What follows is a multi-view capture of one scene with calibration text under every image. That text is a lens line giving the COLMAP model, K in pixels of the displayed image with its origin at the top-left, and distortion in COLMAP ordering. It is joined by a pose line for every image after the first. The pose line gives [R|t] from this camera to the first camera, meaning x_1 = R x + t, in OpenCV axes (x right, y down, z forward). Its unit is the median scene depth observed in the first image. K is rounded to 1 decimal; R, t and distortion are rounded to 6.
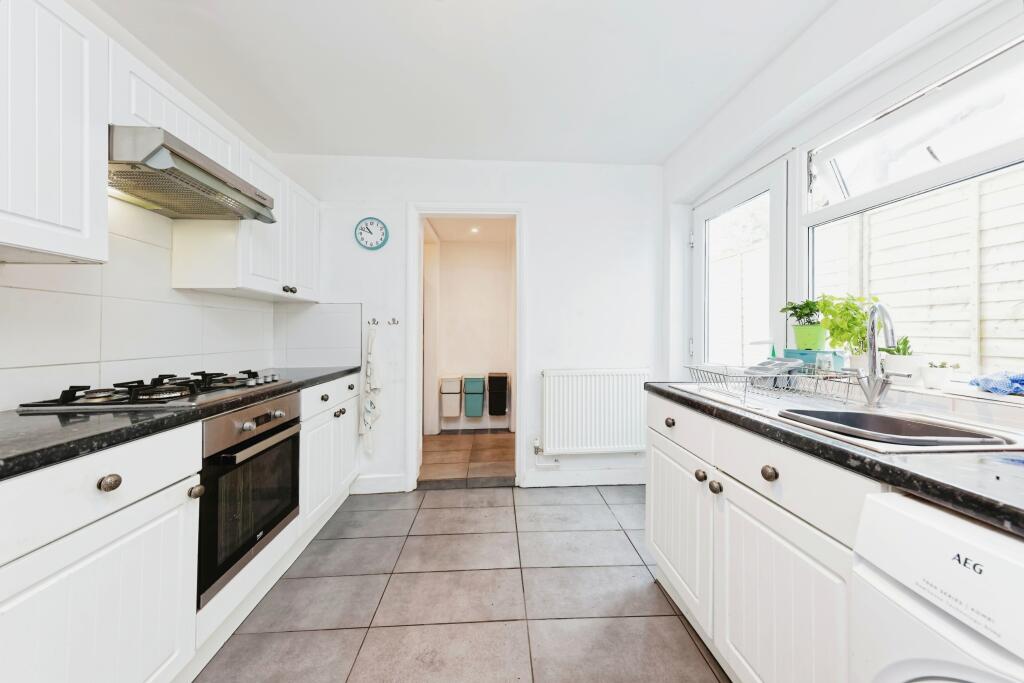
lens RADIAL K [[352.9, 0, 507.6], [0, 352.9, 332.6], [0, 0, 1]] dist [0.009744, -0.001230]
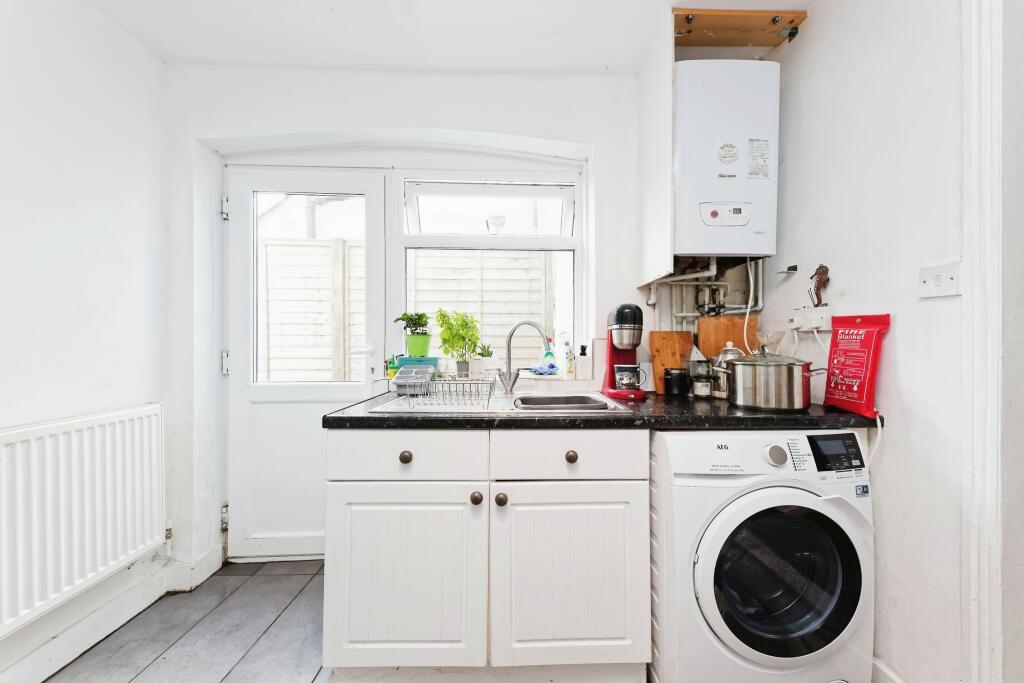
lens RADIAL K [[352.9, 0, 507.8], [0, 352.9, 349.3], [0, 0, 1]] dist [0.009744, -0.001230]
pose [[0.039828, -0.004076, 0.999198, -0.246742], [0.002168, 0.999990, 0.003993, 0.019283], [-0.999204, 0.002007, 0.039836, 0.652761]]
